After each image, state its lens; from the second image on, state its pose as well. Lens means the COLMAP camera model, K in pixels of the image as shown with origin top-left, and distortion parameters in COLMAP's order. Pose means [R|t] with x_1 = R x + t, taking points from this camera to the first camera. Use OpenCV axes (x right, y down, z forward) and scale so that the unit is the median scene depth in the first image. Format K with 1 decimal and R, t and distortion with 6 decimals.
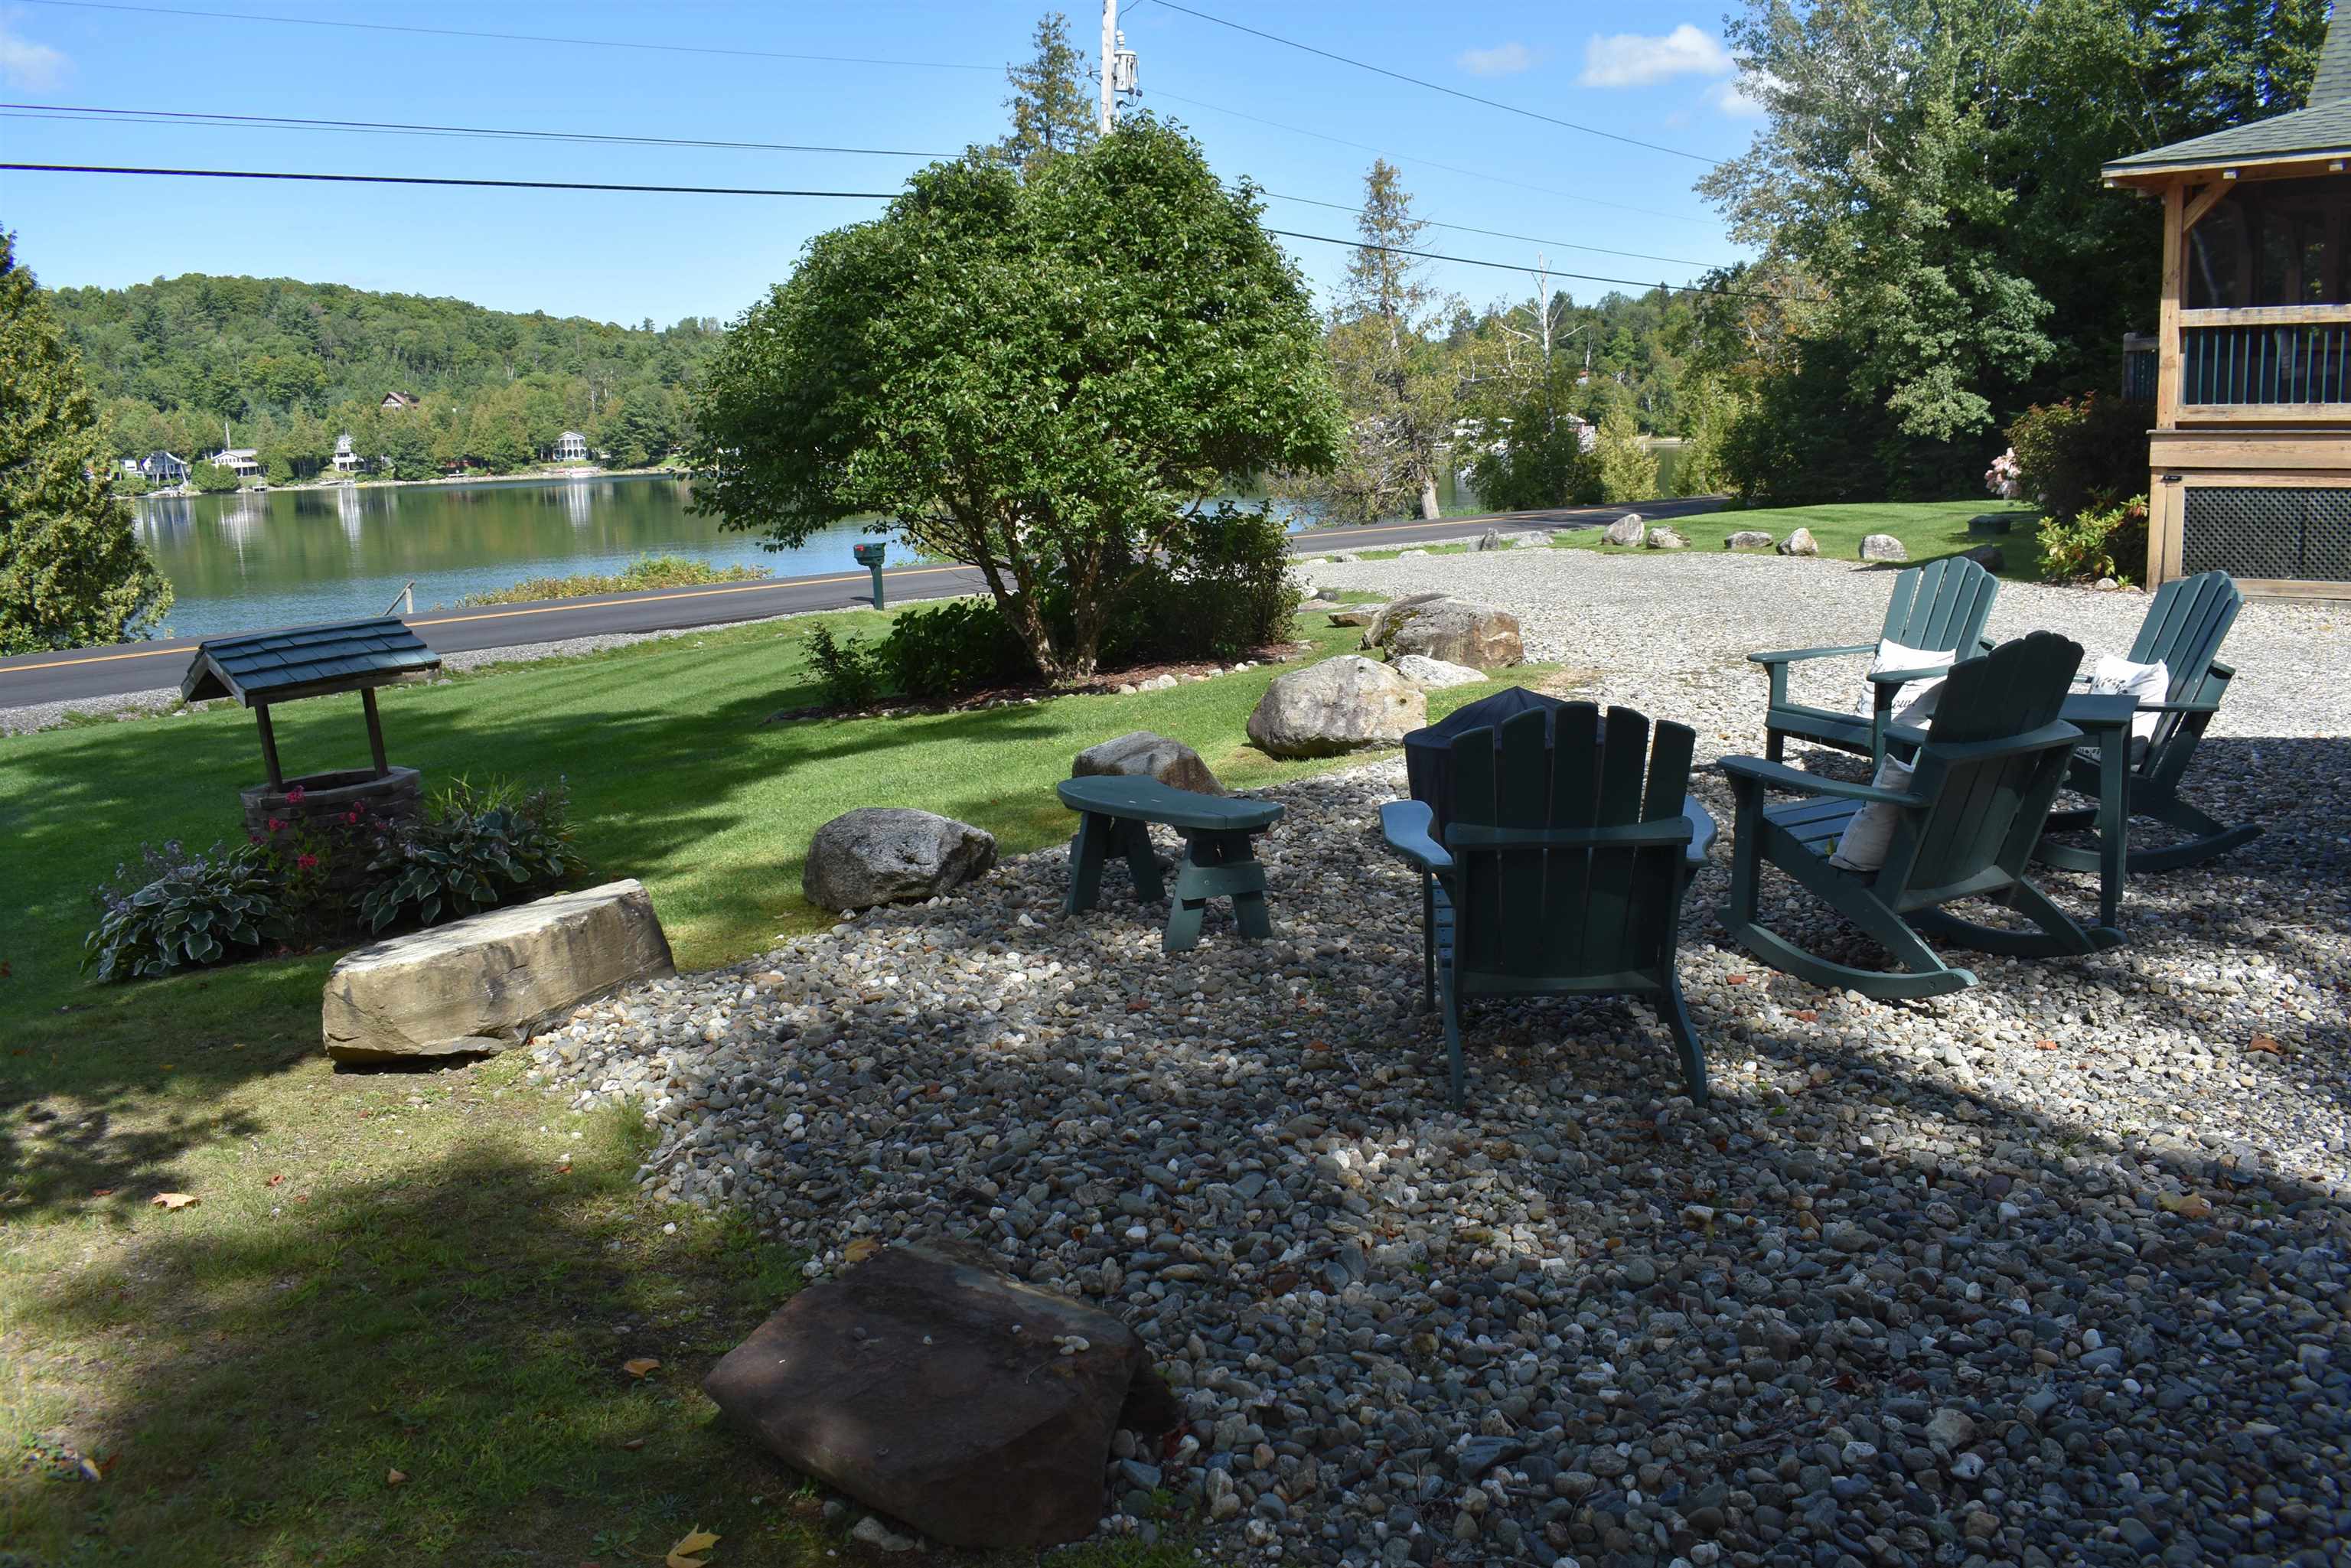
lens RADIAL K [[1842.4, 0, 1195.5], [0, 1842.4, 772.1], [0, 0, 1]] dist [-0.080091, 0.008928]
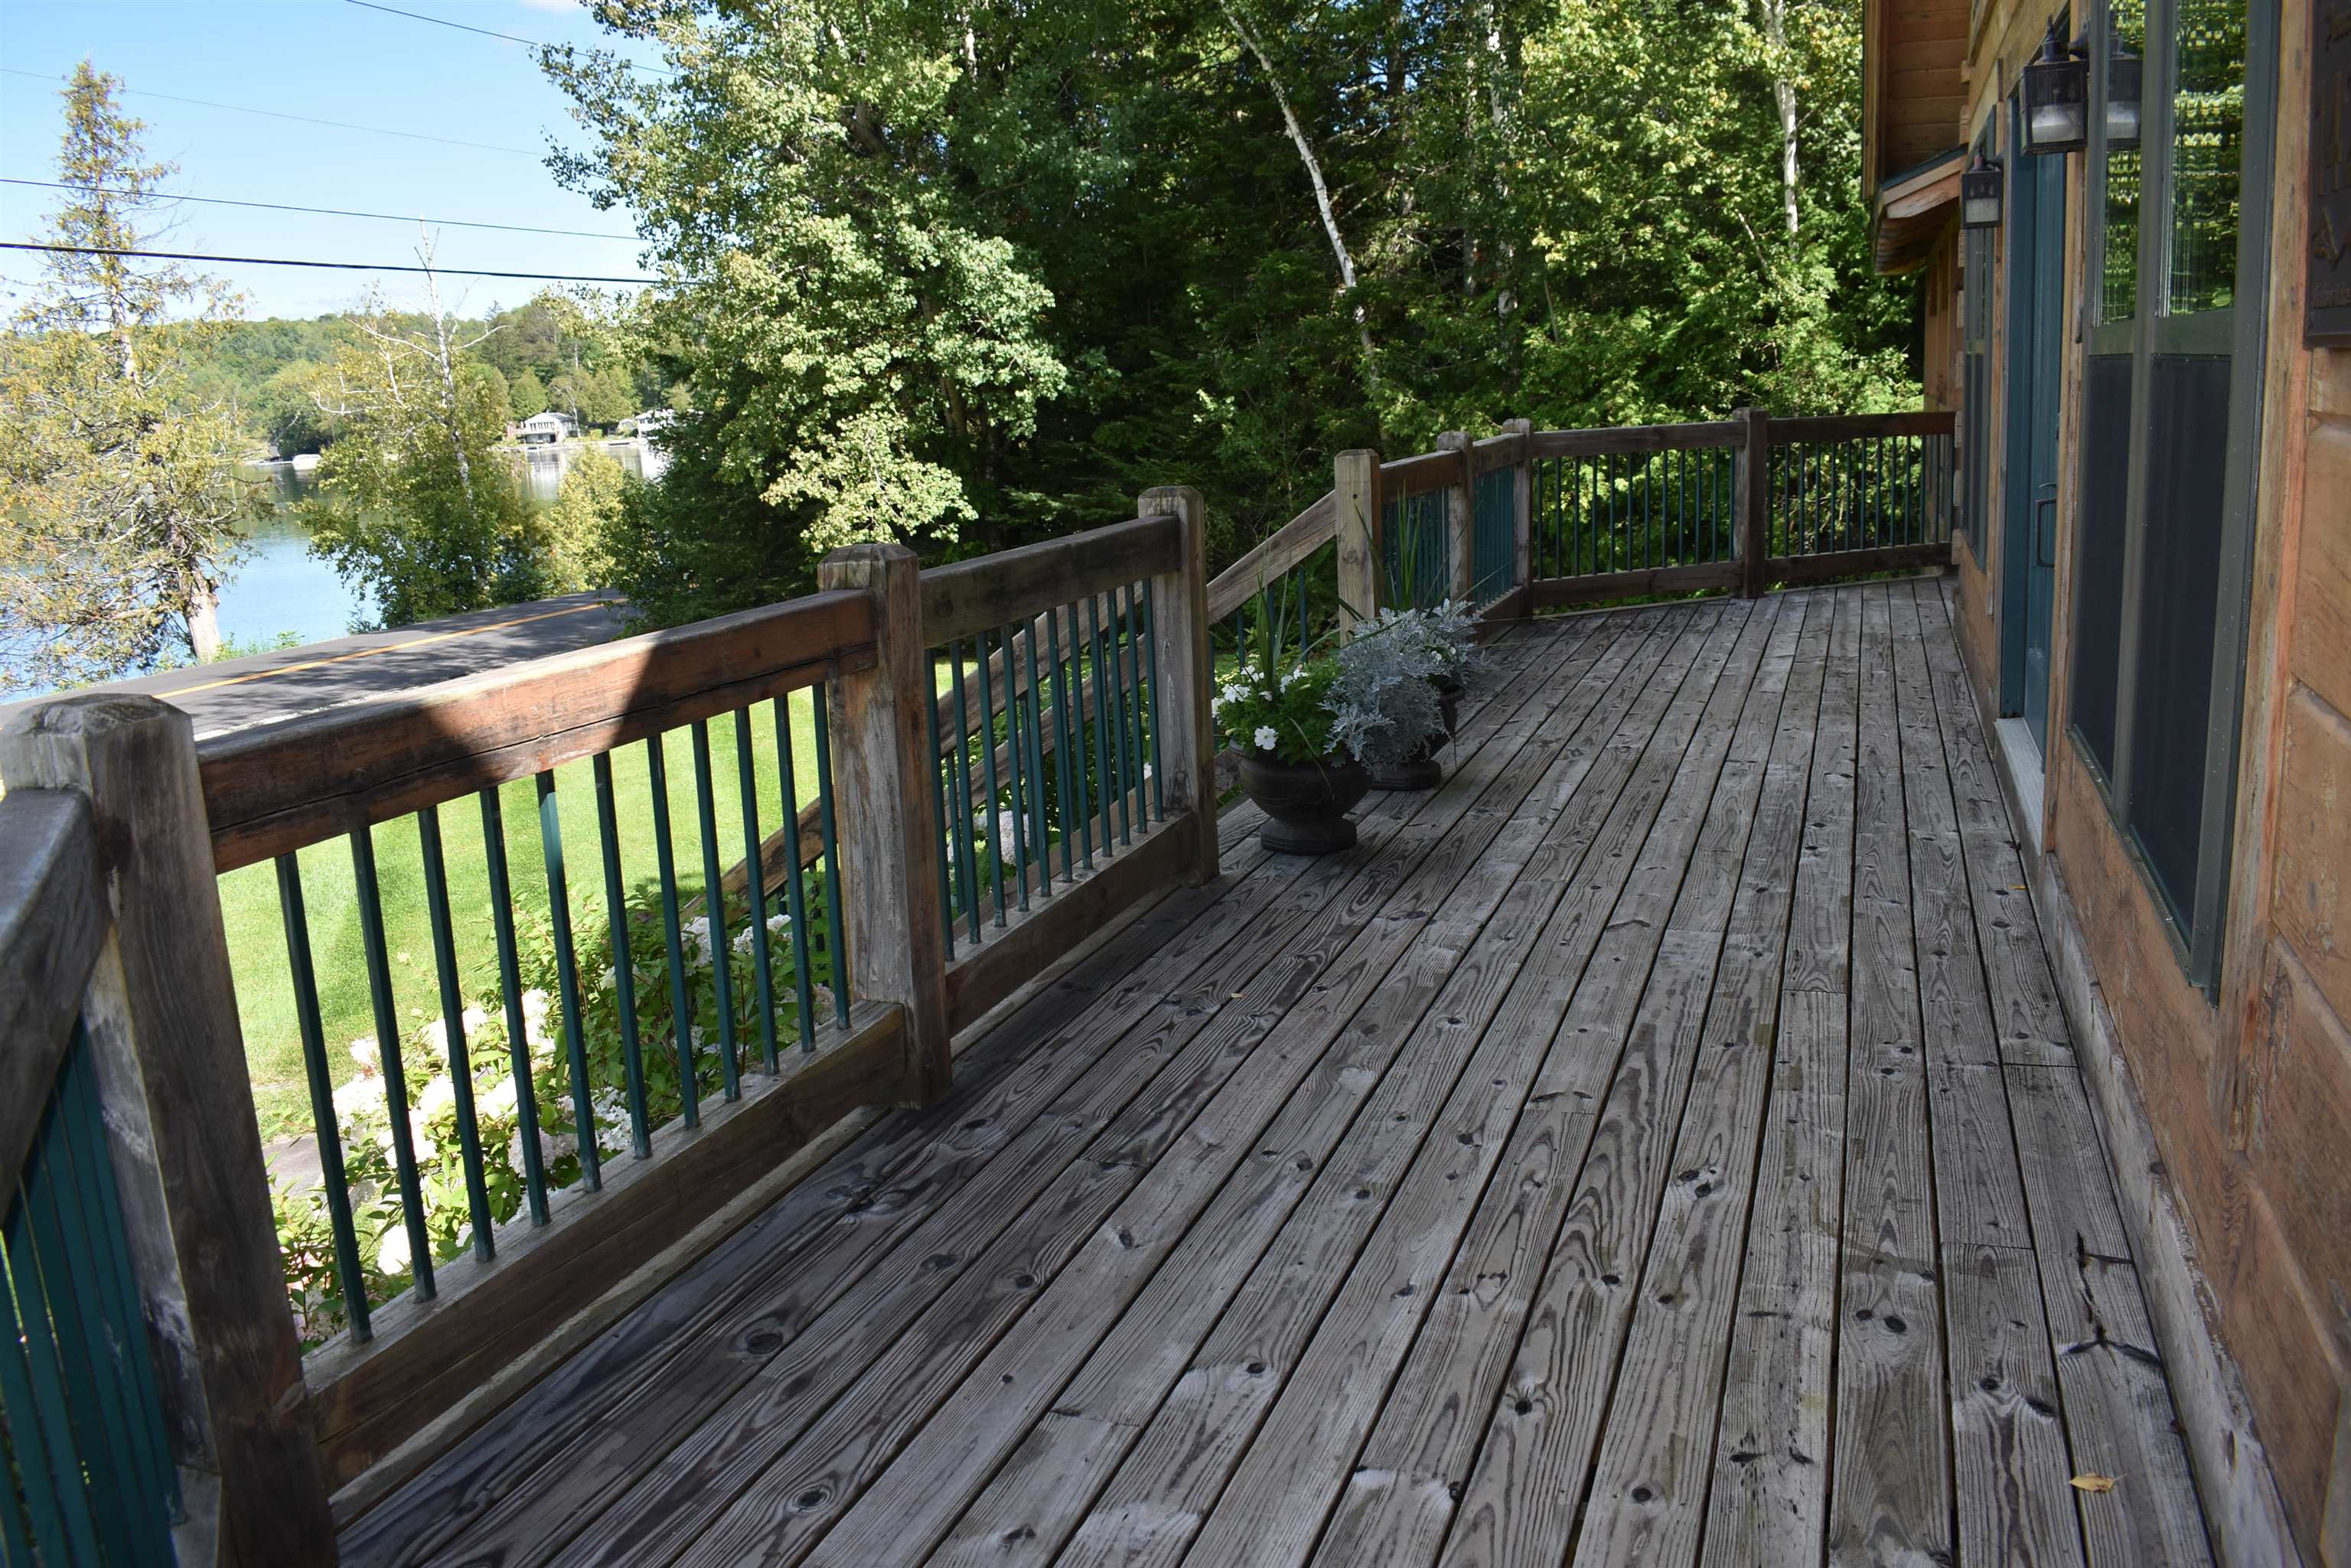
lens RADIAL K [[1842.4, 0, 1170.7], [0, 1842.4, 778.8], [0, 0, 1]] dist [-0.080091, 0.008928]
pose [[0.924732, -0.094781, 0.368630, 0.293341], [0.089362, 0.995492, 0.031787, -0.131401], [-0.369981, 0.003547, 0.929033, 0.492362]]
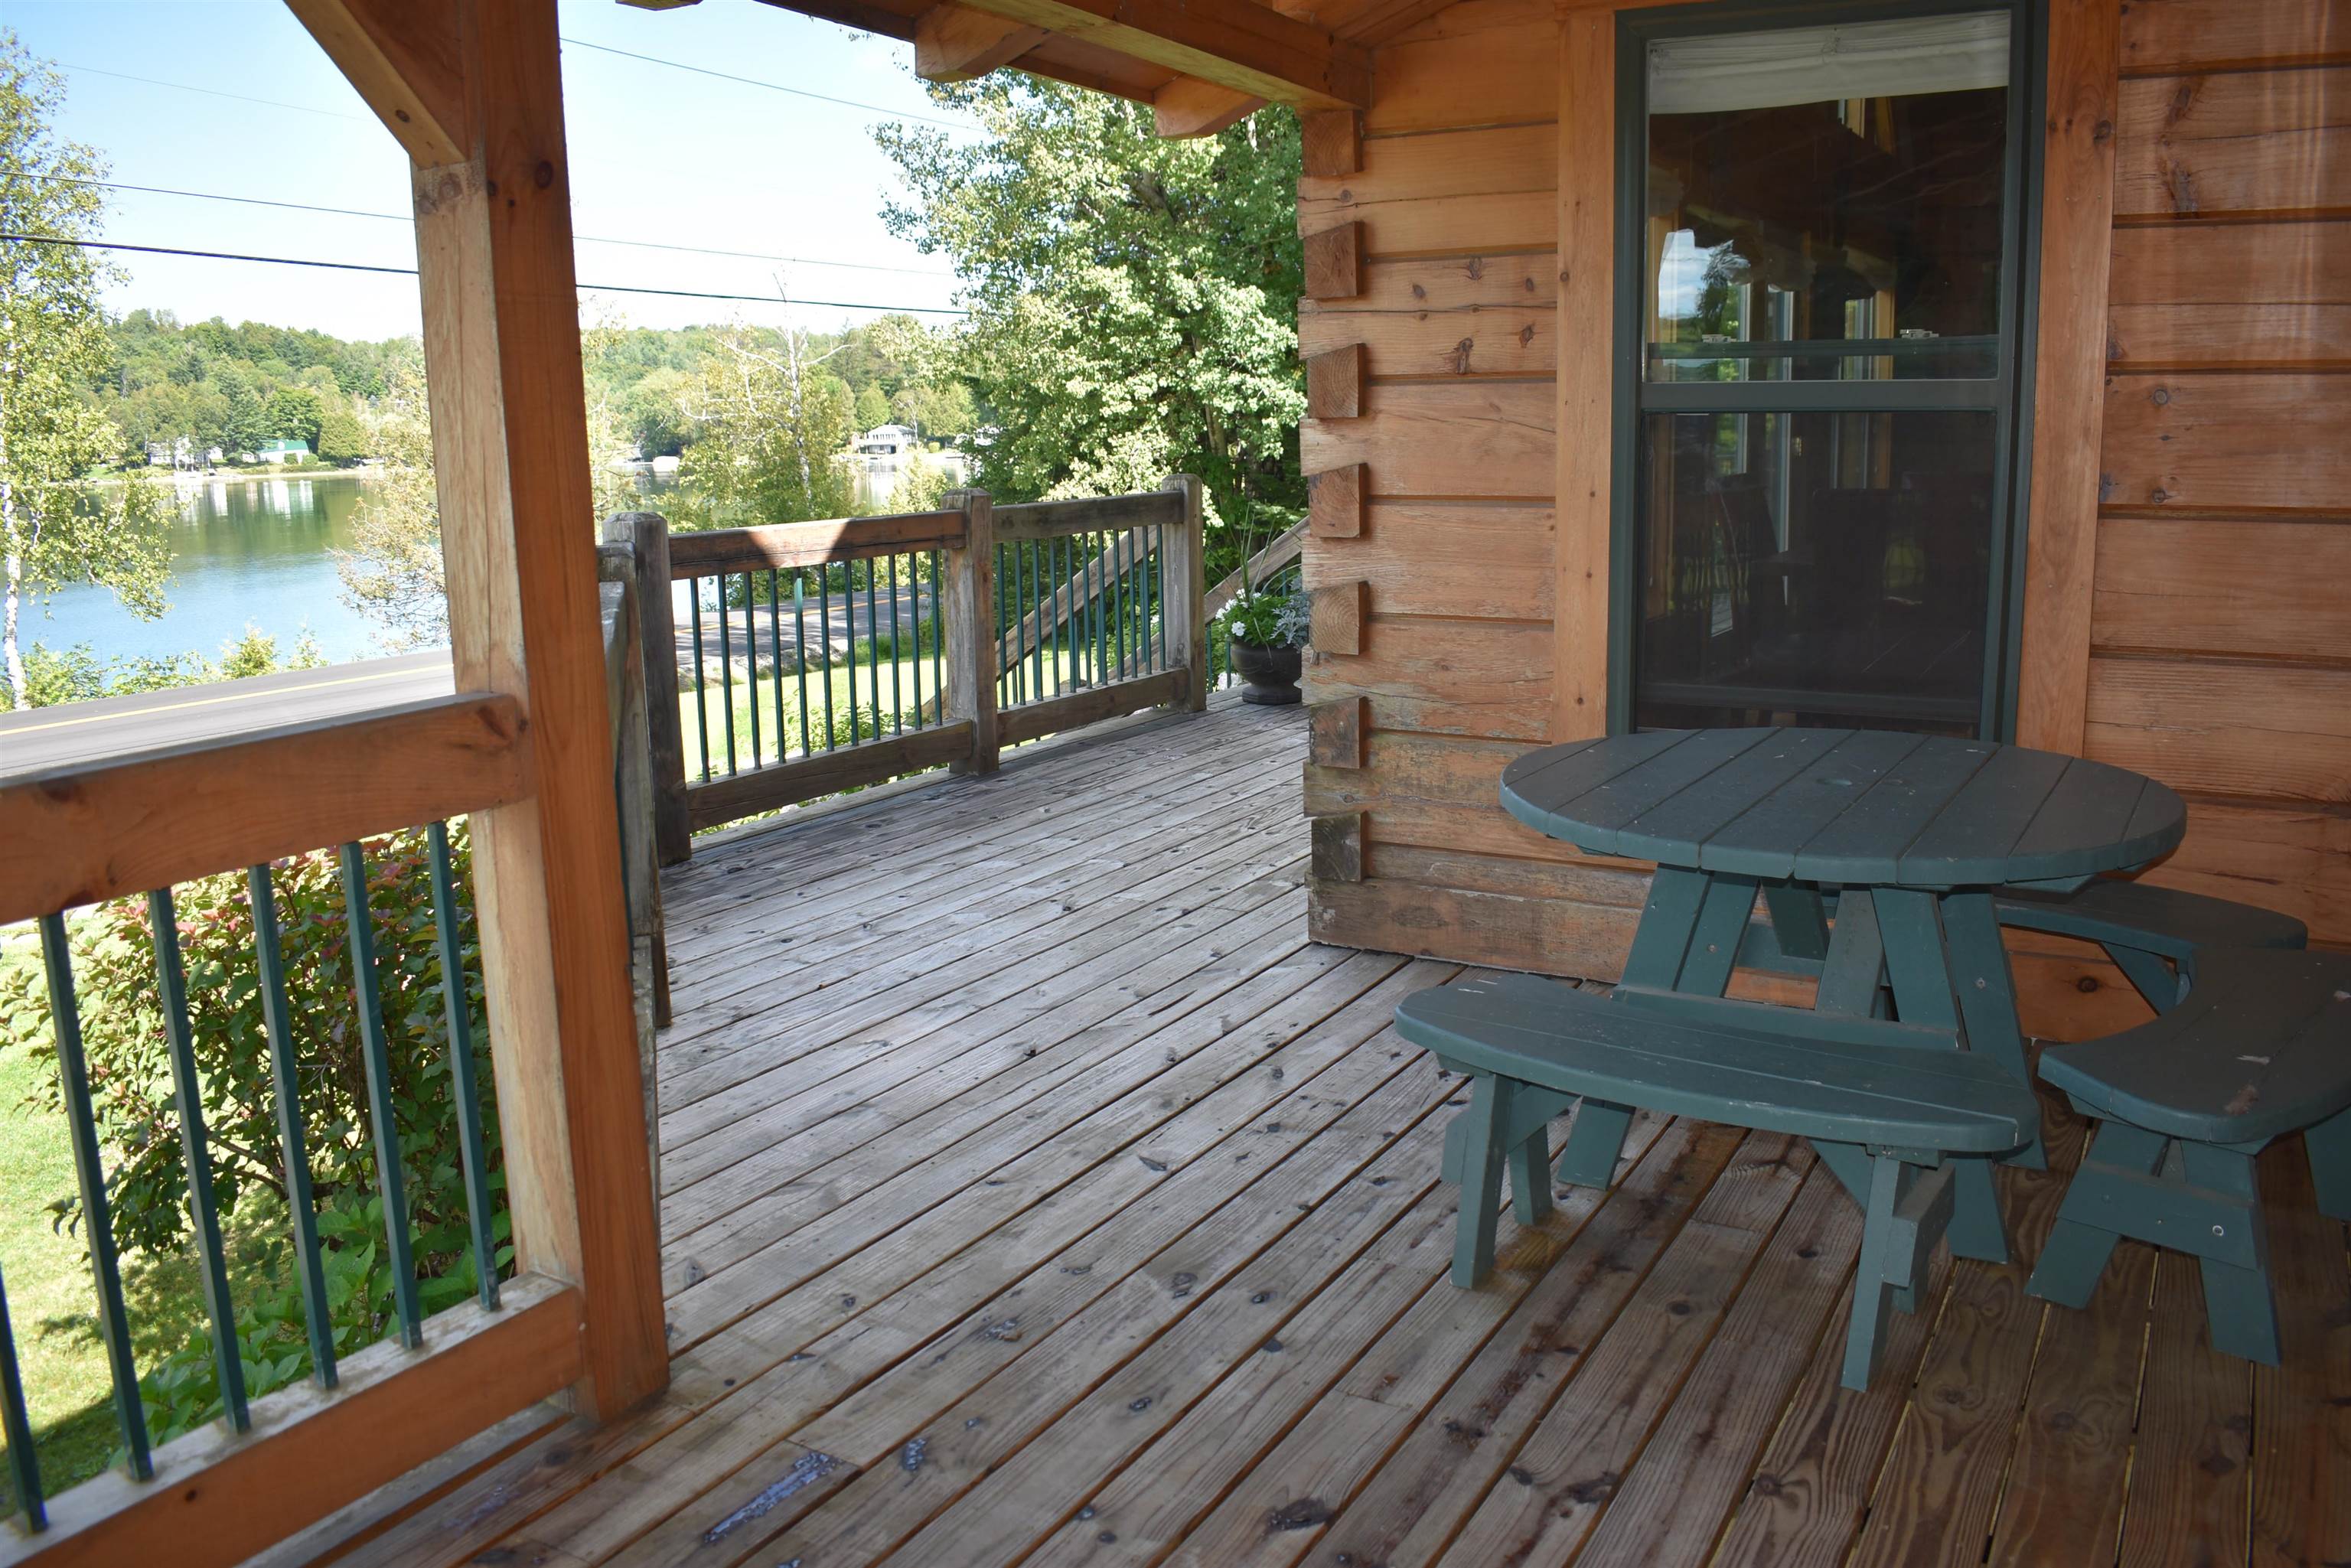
lens RADIAL K [[1842.4, 0, 1200.7], [0, 1842.4, 790.3], [0, 0, 1]] dist [-0.080091, 0.008928]
pose [[0.973589, -0.035507, 0.225529, 0.294321], [0.033319, 0.999354, 0.013502, -0.114438], [-0.225863, -0.005631, 0.974143, 0.405595]]
